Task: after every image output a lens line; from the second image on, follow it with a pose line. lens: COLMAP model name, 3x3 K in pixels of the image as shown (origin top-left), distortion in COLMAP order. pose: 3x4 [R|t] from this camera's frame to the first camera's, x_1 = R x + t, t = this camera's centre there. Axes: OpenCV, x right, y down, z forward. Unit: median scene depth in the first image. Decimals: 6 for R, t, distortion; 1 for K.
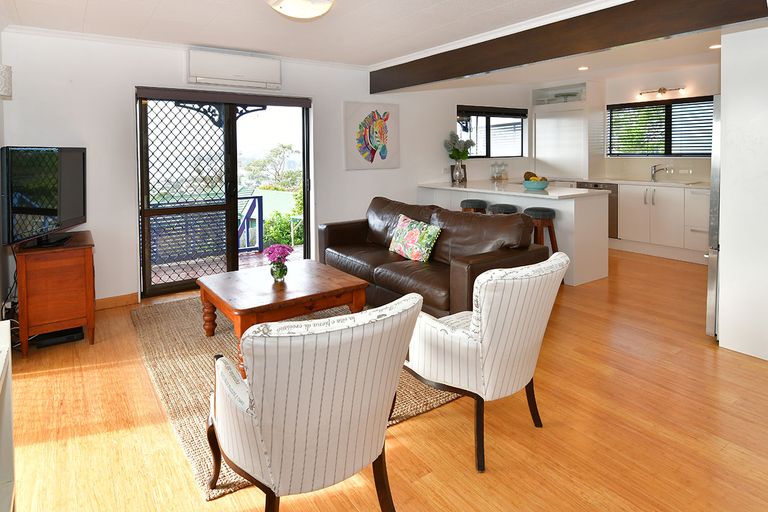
lens RADIAL K [[419.6, 0, 384.0], [0, 419.6, 256.0], [0, 0, 1]] dist [0.056085, 0.000082]
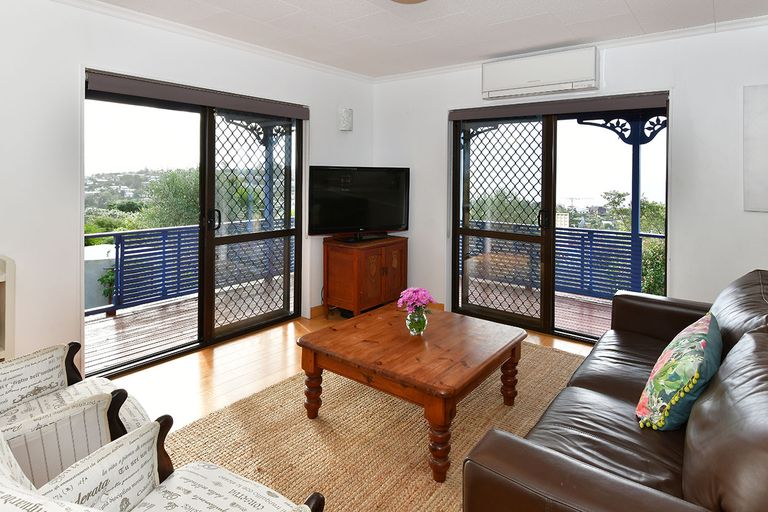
lens RADIAL K [[419.6, 0, 384.0], [0, 419.6, 256.0], [0, 0, 1]] dist [0.056085, 0.000082]
pose [[0.436891, 0.209678, -0.874735, 0.269937], [-0.248593, 0.962723, 0.106608, -0.110821], [0.864481, 0.170877, 0.472730, 0.395161]]
